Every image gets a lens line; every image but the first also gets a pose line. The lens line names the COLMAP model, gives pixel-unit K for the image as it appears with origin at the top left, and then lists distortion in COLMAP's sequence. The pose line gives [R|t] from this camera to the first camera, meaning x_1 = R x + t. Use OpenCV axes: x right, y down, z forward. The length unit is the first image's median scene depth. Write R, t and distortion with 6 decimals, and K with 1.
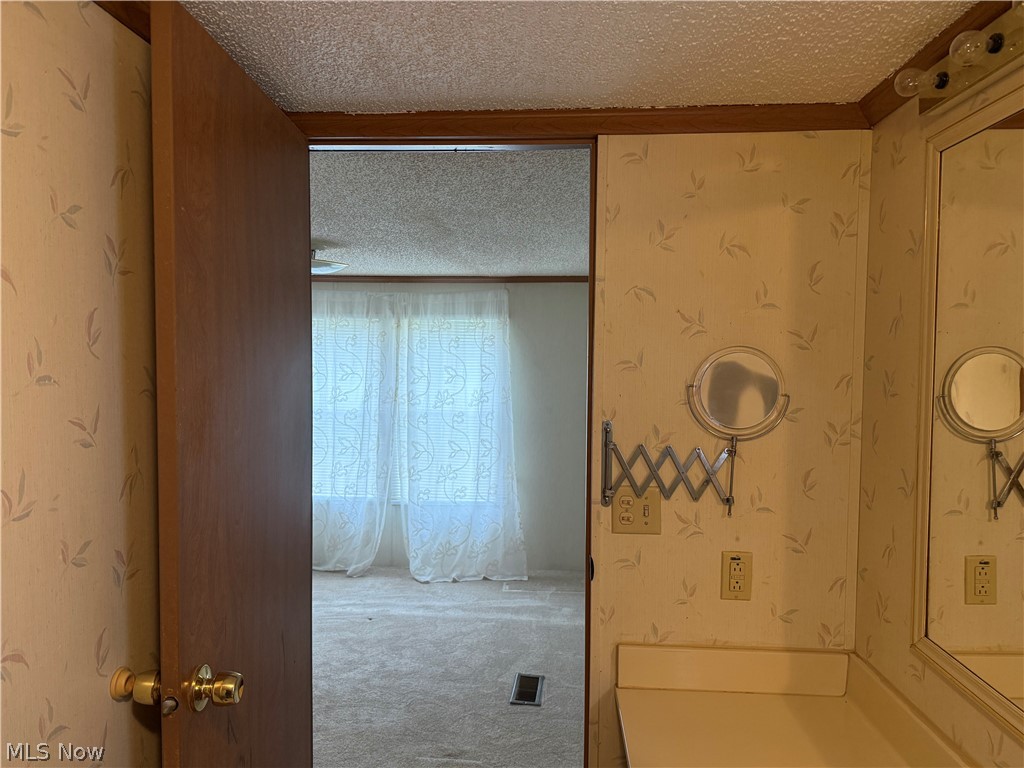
lens RADIAL K [[714.7, 0, 512.0], [0, 714.7, 384.0], [0, 0, 1]] dist [0.118974, -0.136610]
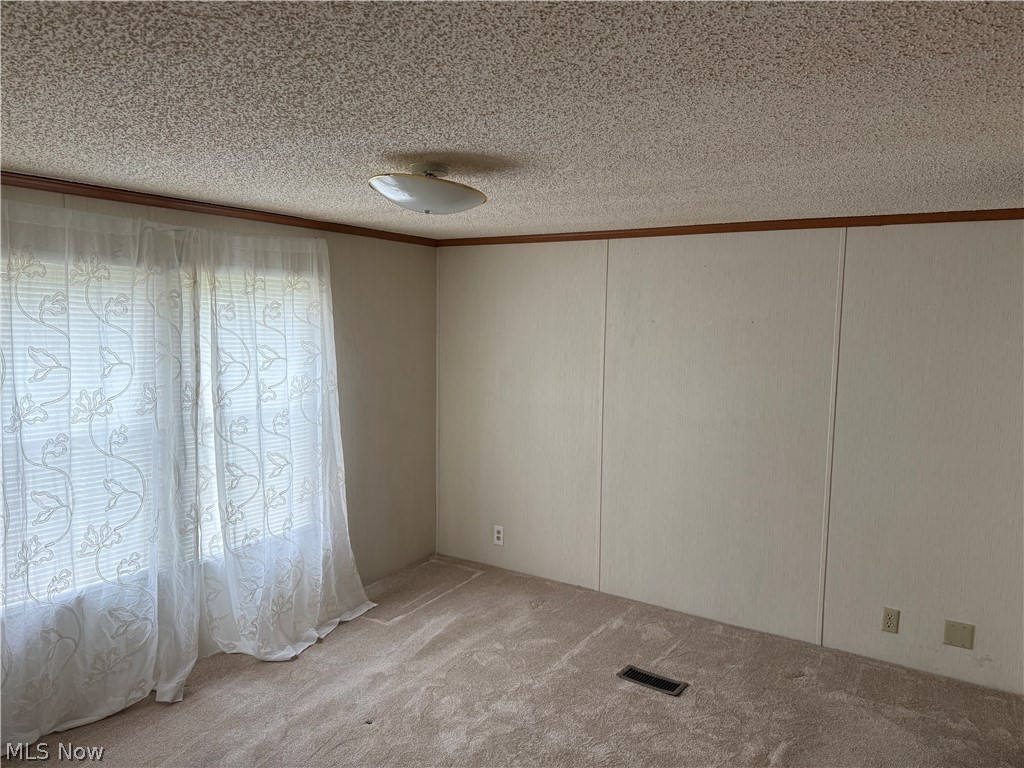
lens RADIAL K [[714.7, 0, 512.0], [0, 714.7, 384.0], [0, 0, 1]] dist [0.118974, -0.136610]
pose [[0.494457, -0.082806, 0.865249, -0.573447], [0.032740, 0.996520, 0.076659, -0.032996], [-0.868585, -0.009577, 0.495447, 0.452891]]
